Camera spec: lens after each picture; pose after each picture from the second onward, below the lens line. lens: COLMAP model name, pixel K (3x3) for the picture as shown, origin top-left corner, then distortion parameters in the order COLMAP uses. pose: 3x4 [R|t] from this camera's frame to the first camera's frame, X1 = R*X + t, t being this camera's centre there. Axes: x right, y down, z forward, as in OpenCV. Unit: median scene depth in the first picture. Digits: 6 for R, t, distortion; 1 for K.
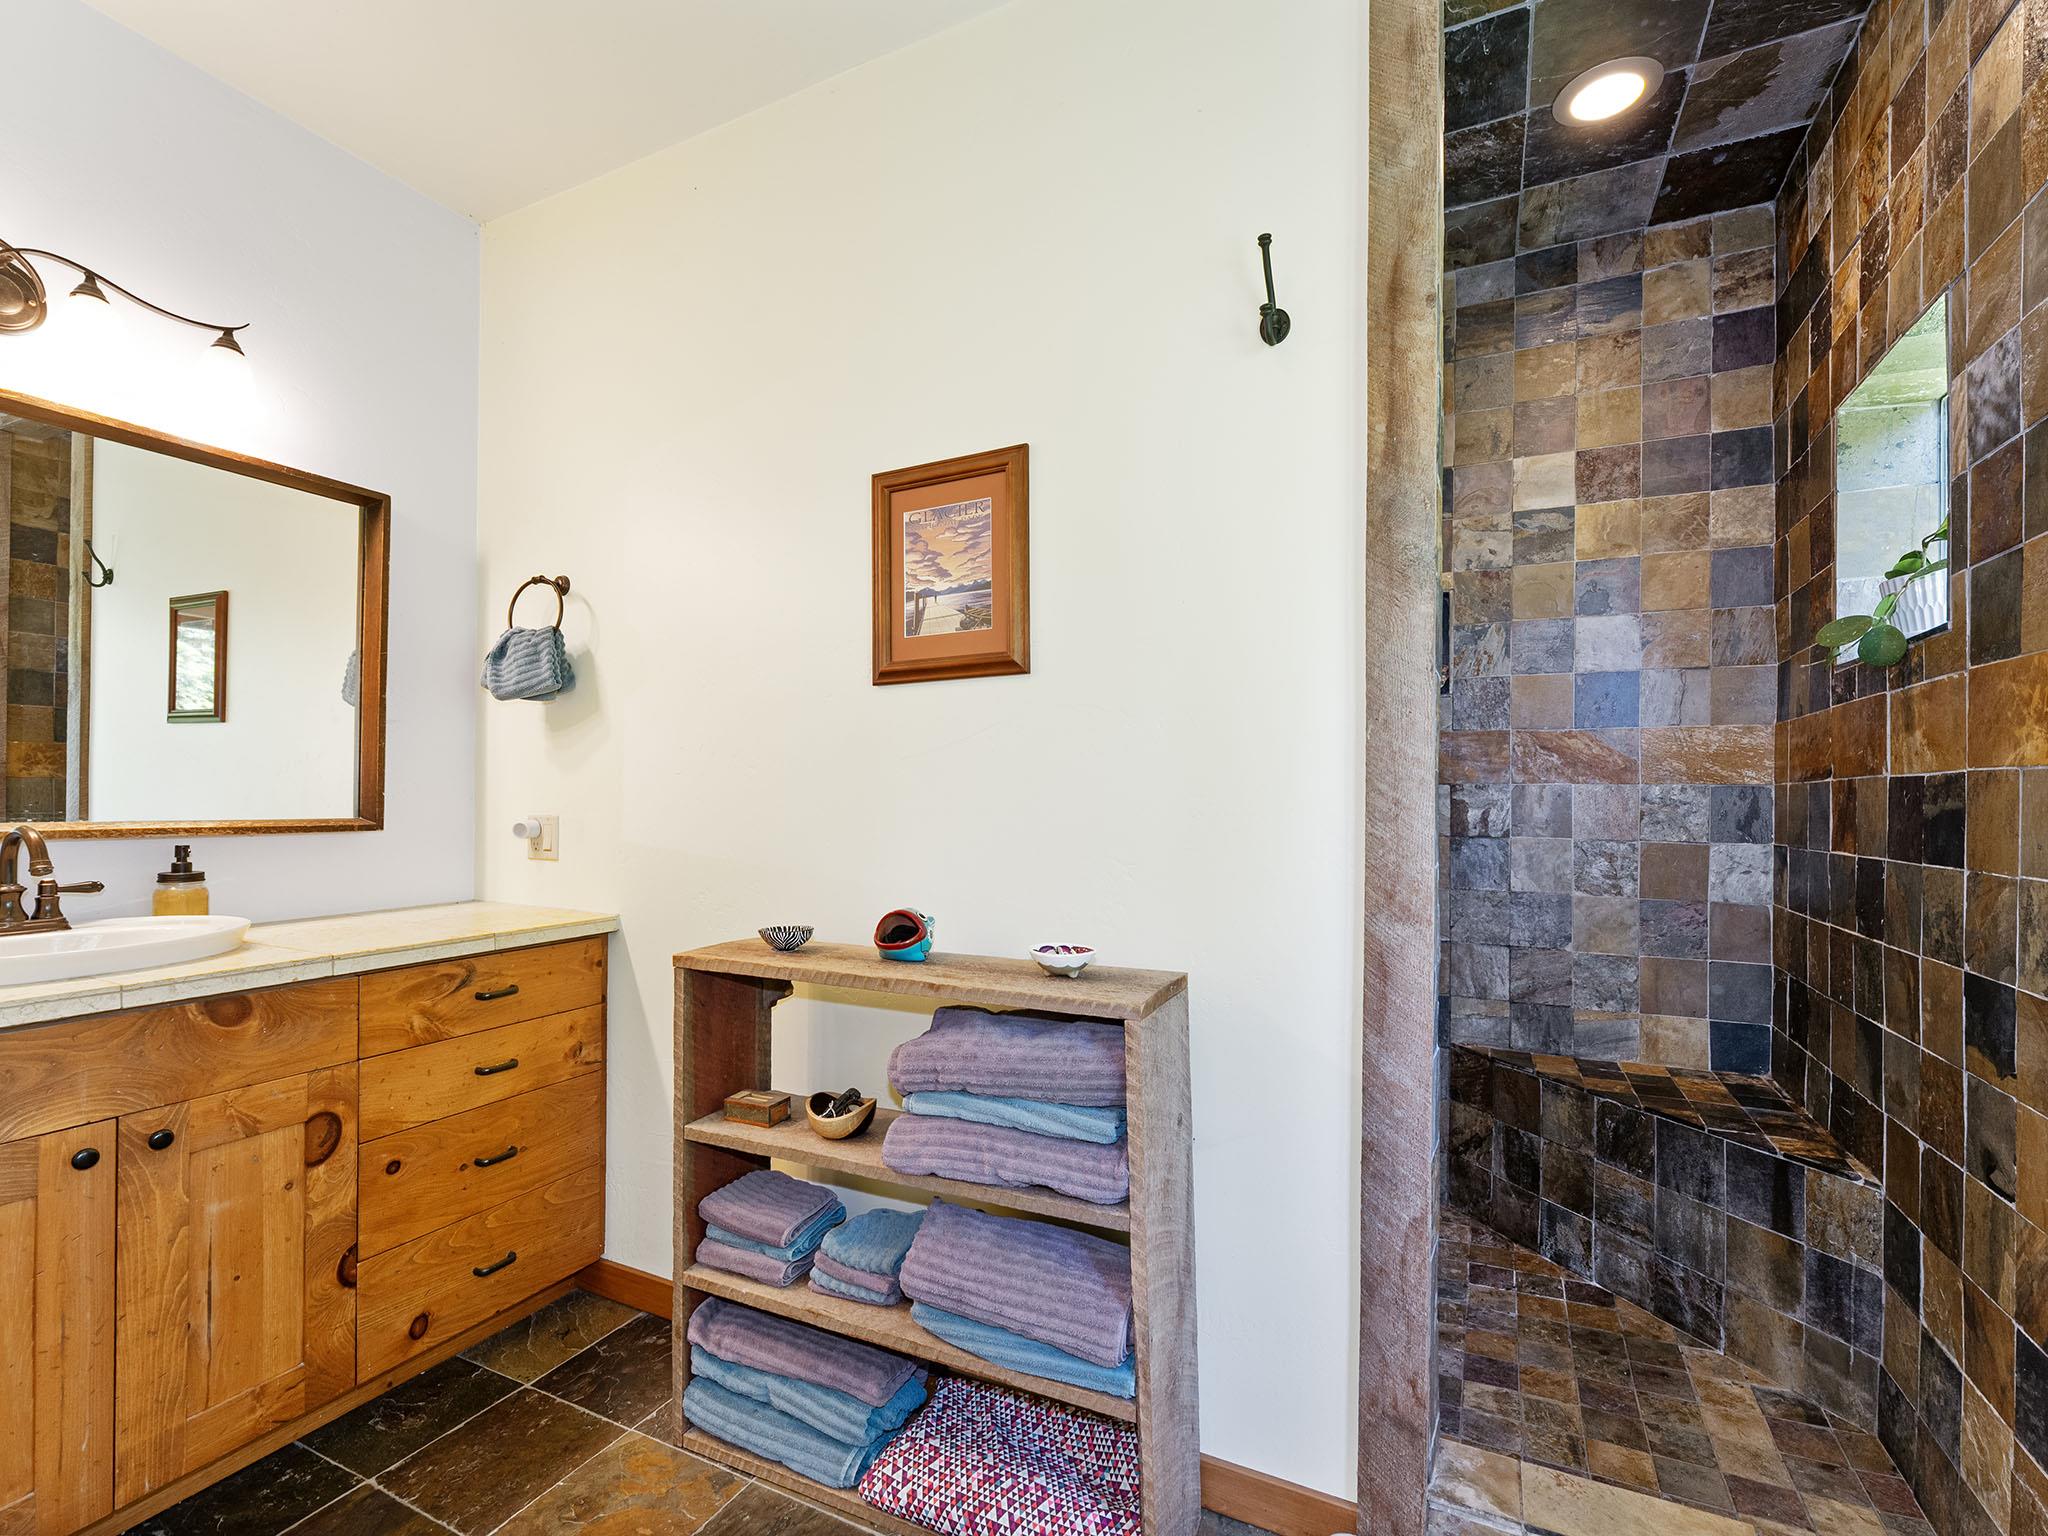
lens RADIAL K [[929.4, 0, 1023.2], [0, 929.4, 784.6], [0, 0, 1]] dist [-0.002204, -0.000387]
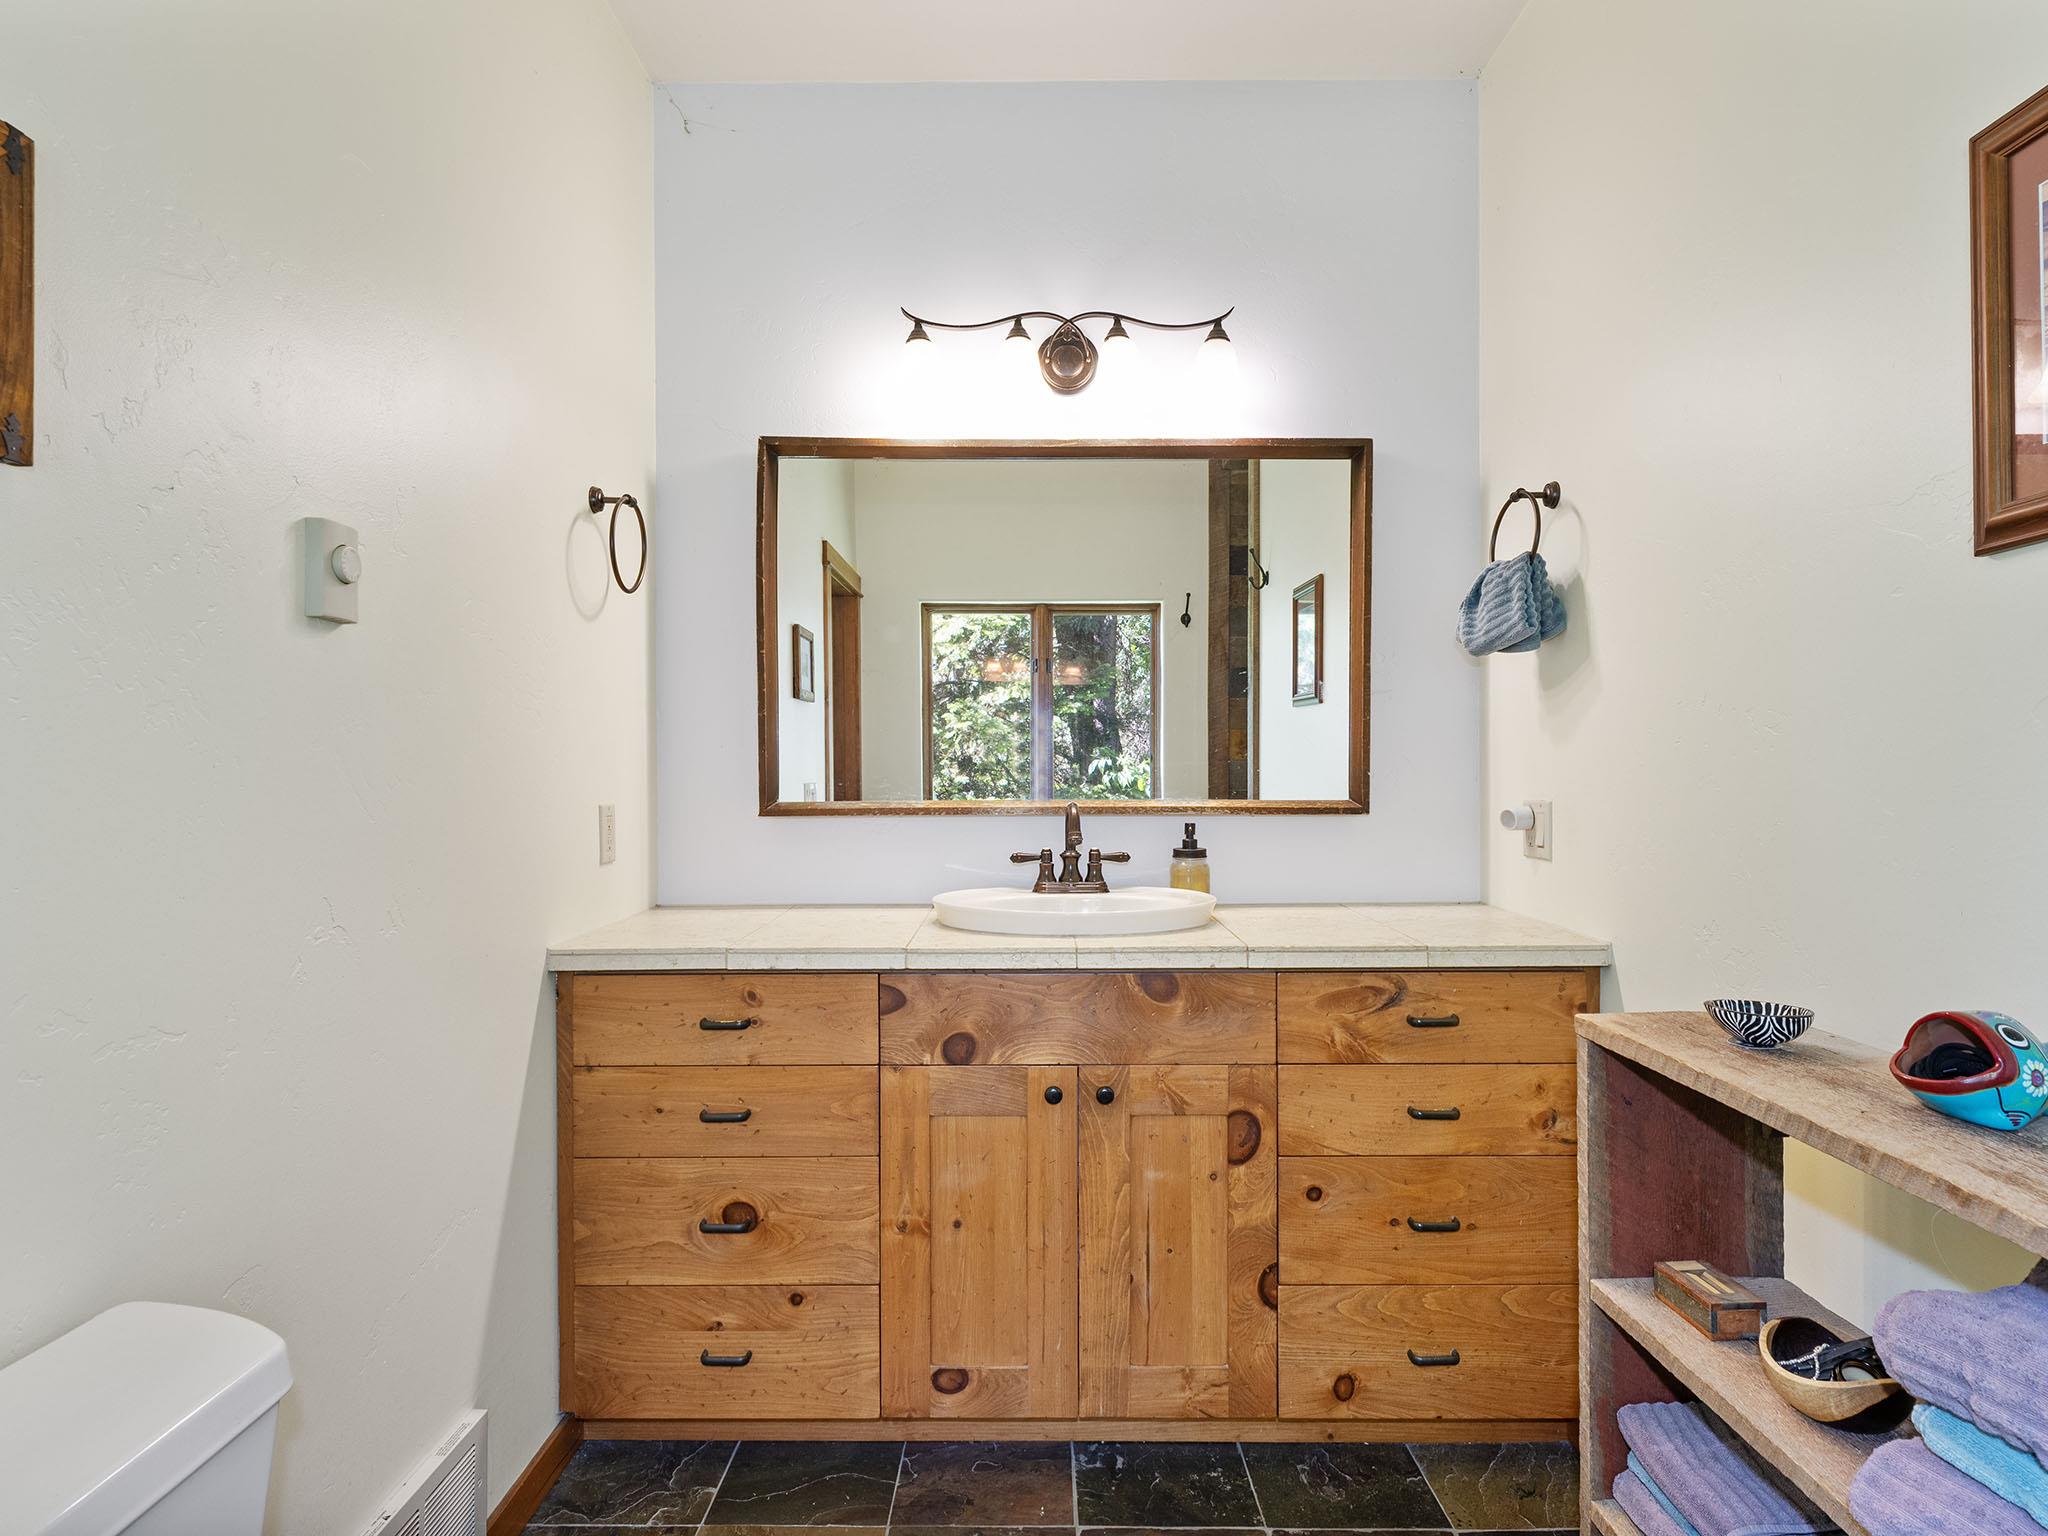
lens RADIAL K [[1113.7, 0, 1025.3], [0, 1113.7, 766.3], [0, 0, 1]] dist [-0.000898, -0.000567]
pose [[0.438840, -0.008452, -0.898526, 0.215760], [0.014158, 0.999897, -0.002491, 0.001792], [0.898454, -0.011629, 0.438914, 0.382709]]
